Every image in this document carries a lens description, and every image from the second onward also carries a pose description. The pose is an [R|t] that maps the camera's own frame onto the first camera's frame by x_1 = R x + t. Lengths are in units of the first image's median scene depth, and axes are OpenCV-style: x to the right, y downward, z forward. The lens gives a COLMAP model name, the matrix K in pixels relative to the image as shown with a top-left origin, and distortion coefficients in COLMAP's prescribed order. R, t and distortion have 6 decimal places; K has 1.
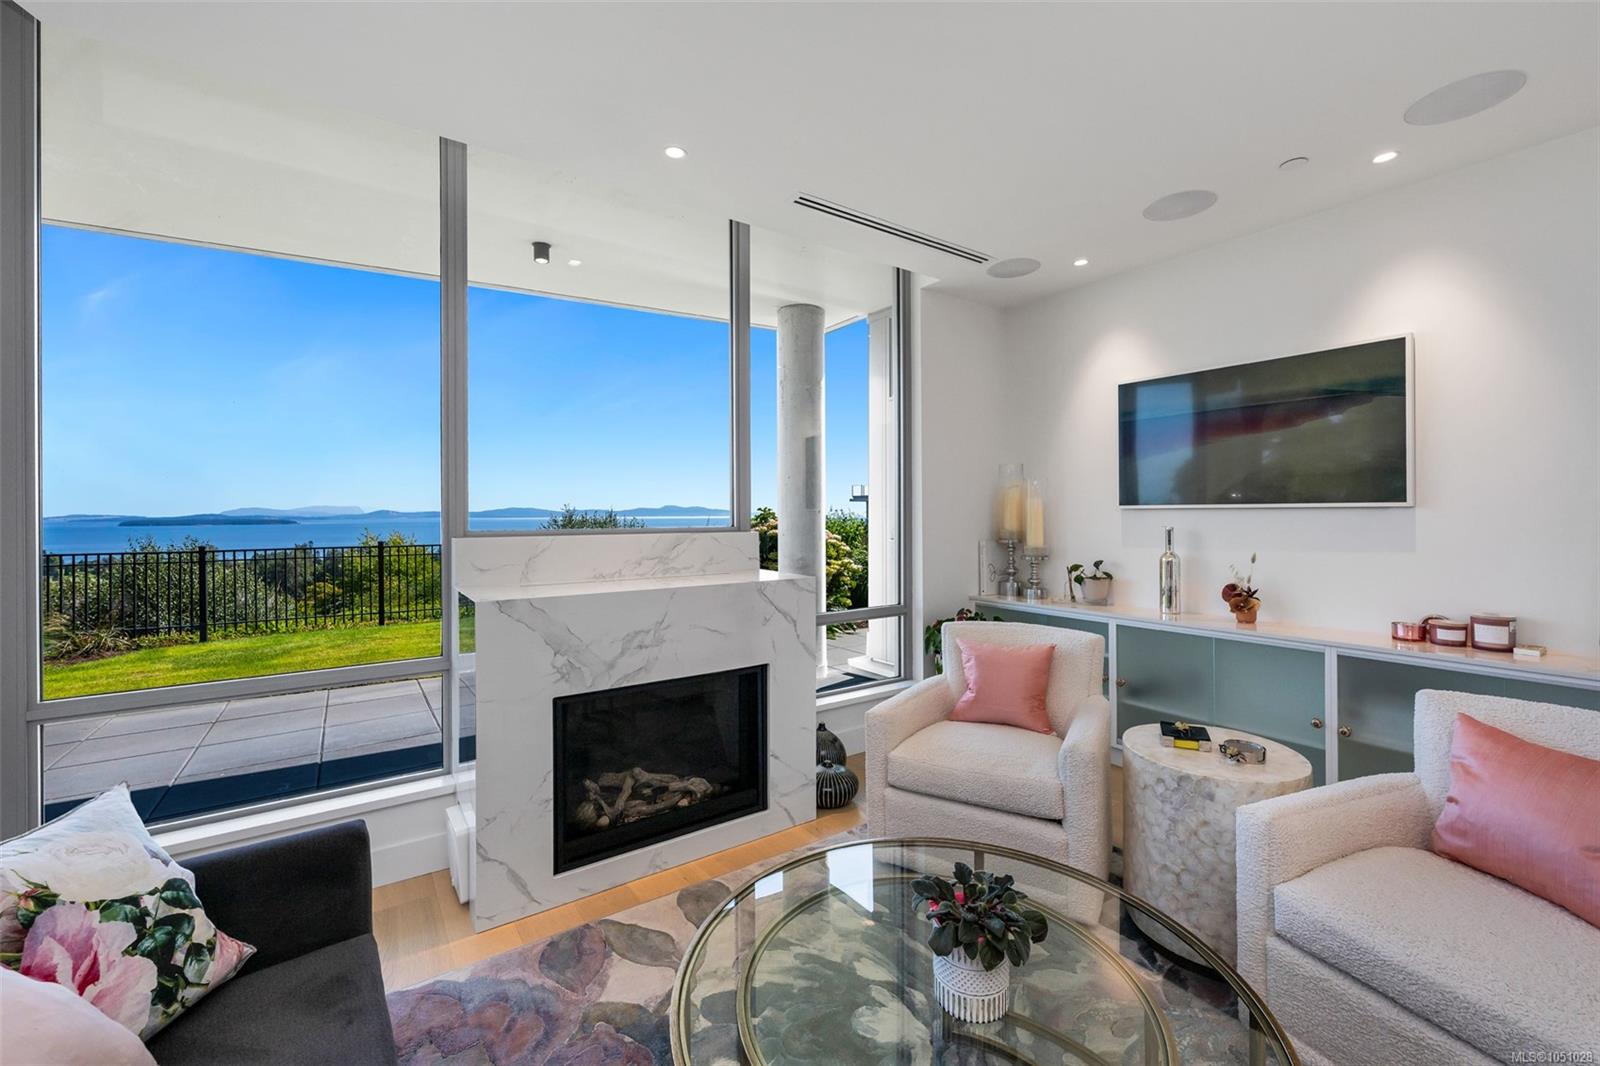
lens RADIAL K [[642.8, 0, 796.9], [0, 642.8, 530.7], [0, 0, 1]] dist [0.000210, 0.000065]
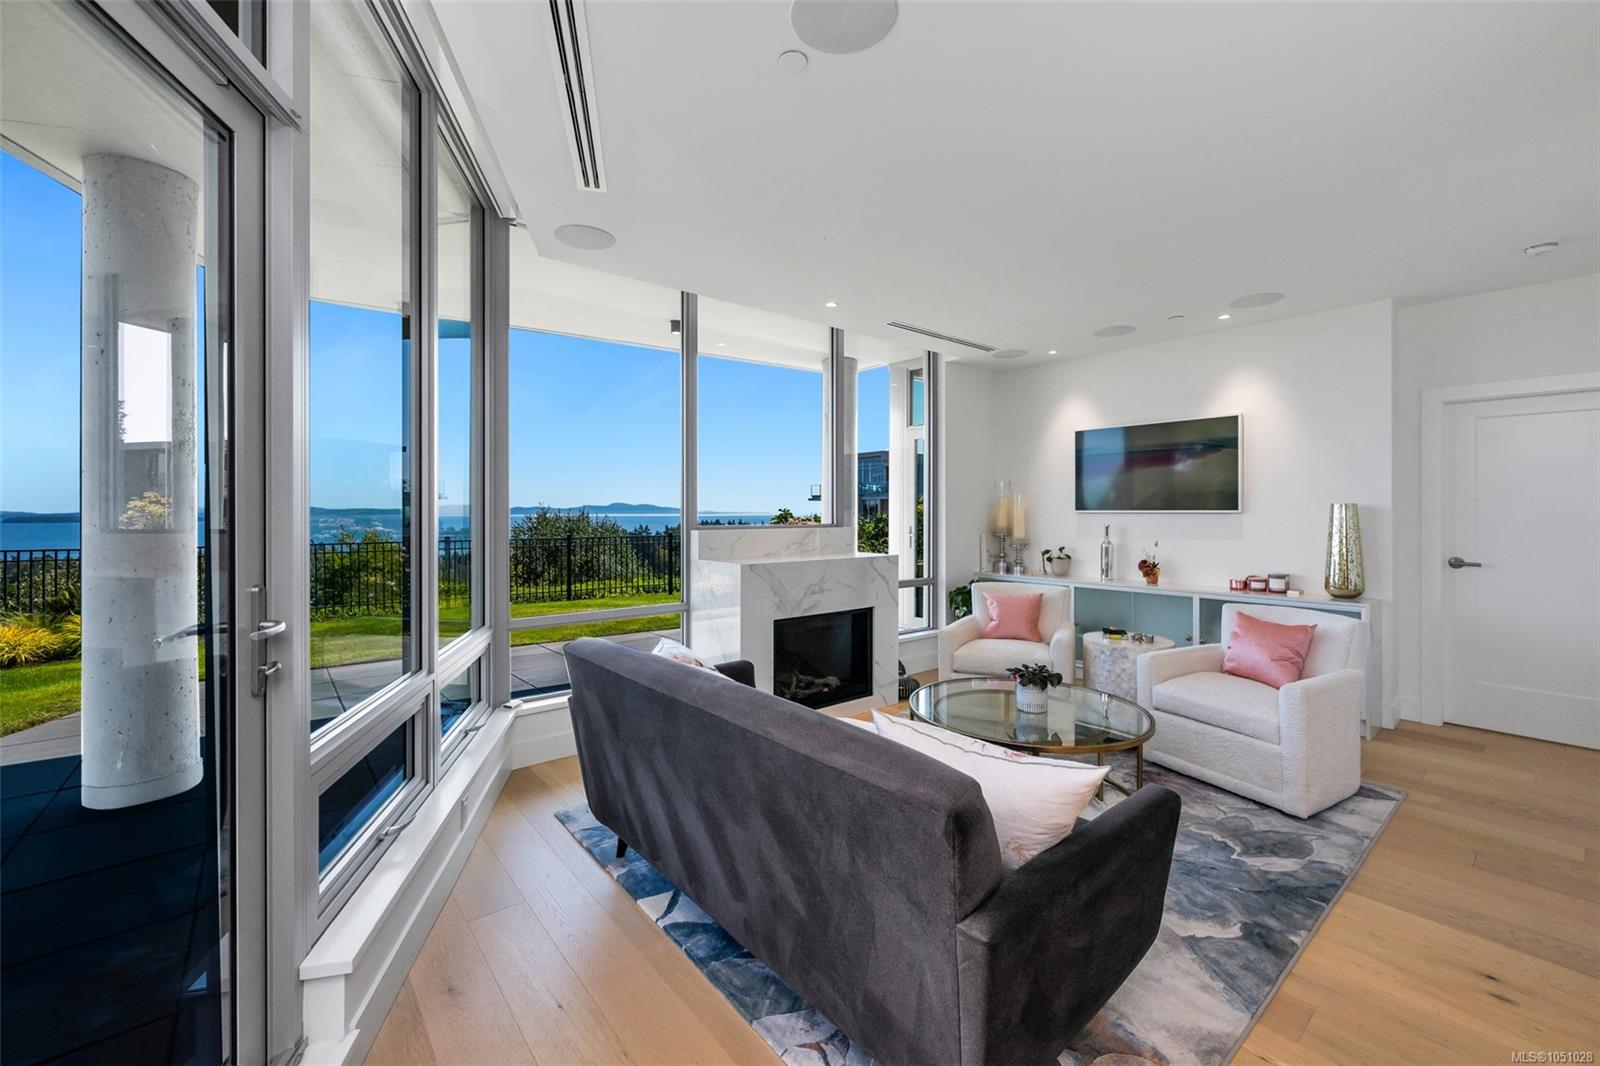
lens RADIAL K [[642.8, 0, 796.9], [0, 642.8, 530.7], [0, 0, 1]] dist [0.000210, 0.000065]
pose [[0.997017, 0.001959, 0.077153, -0.342911], [-0.002208, 0.999993, 0.003136, 0.006581], [-0.077146, -0.003297, 0.997014, -0.585005]]
